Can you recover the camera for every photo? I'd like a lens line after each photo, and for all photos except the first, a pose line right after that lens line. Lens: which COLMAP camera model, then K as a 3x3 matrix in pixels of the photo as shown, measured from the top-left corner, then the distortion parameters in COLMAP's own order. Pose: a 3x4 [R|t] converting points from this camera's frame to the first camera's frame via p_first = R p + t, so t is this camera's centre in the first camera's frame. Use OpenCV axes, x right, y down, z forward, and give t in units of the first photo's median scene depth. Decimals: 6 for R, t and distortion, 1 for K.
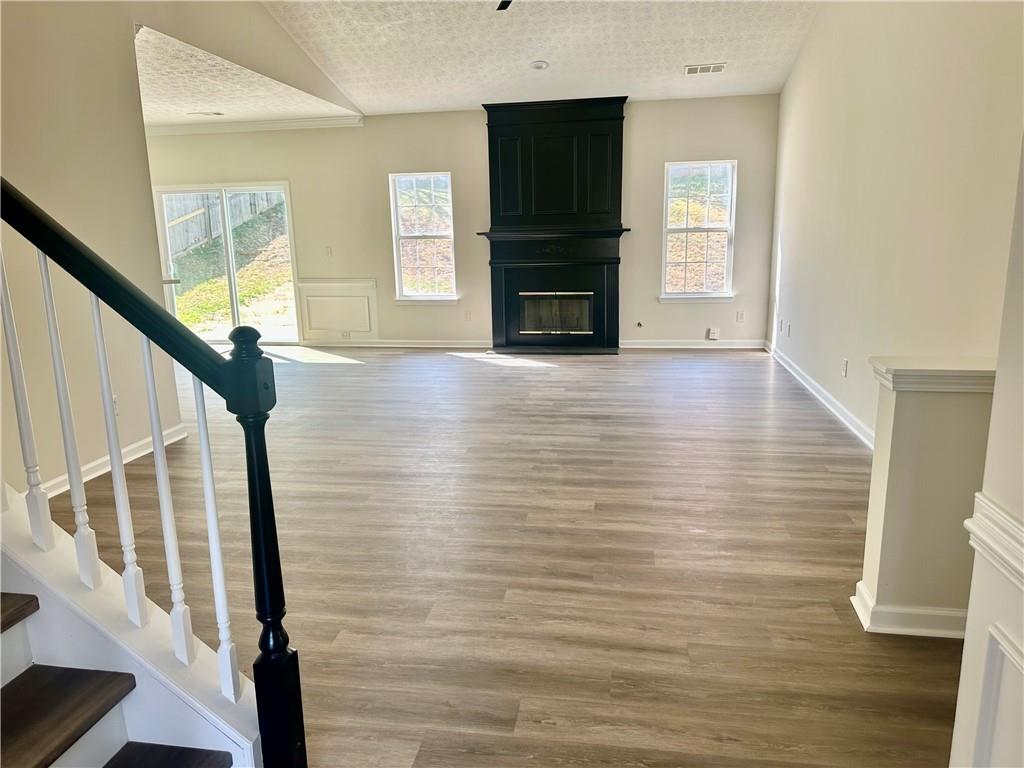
lens RADIAL K [[702.9, 0, 512.0], [0, 702.9, 384.0], [0, 0, 1]] dist [0.051009, -0.076372]
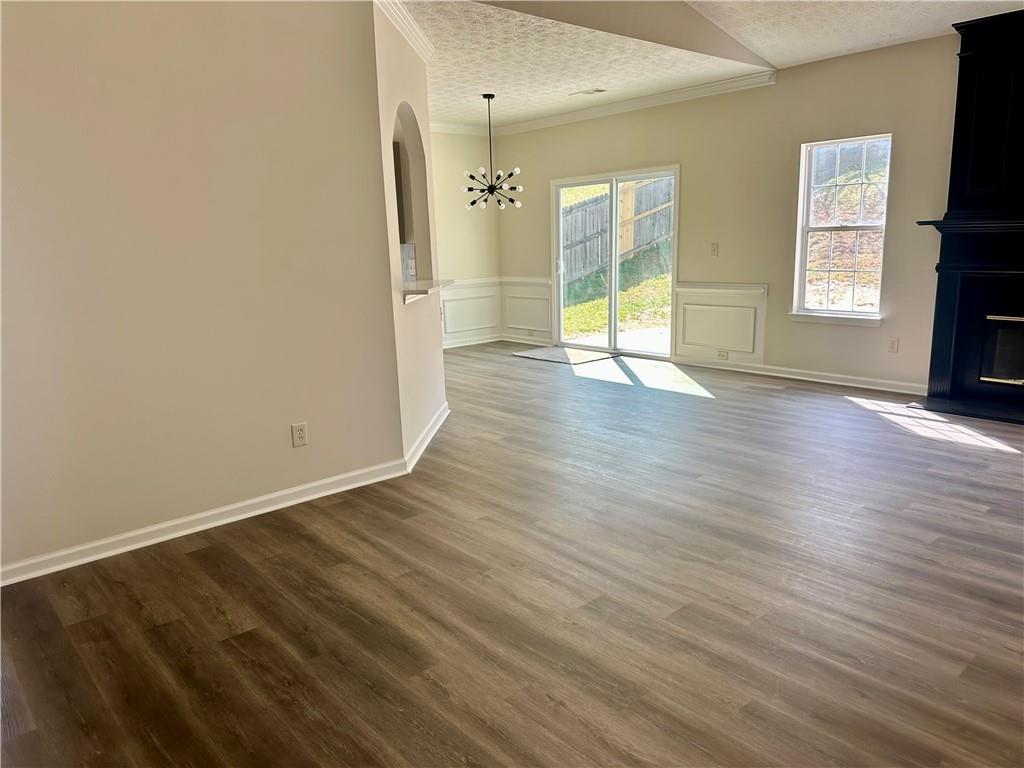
lens RADIAL K [[702.9, 0, 512.0], [0, 702.9, 384.0], [0, 0, 1]] dist [0.051009, -0.076372]
pose [[0.764989, 0.124399, -0.631915, 0.092896], [-0.114648, 0.991801, 0.056454, -0.056398], [0.633757, 0.029261, 0.772979, 0.244512]]
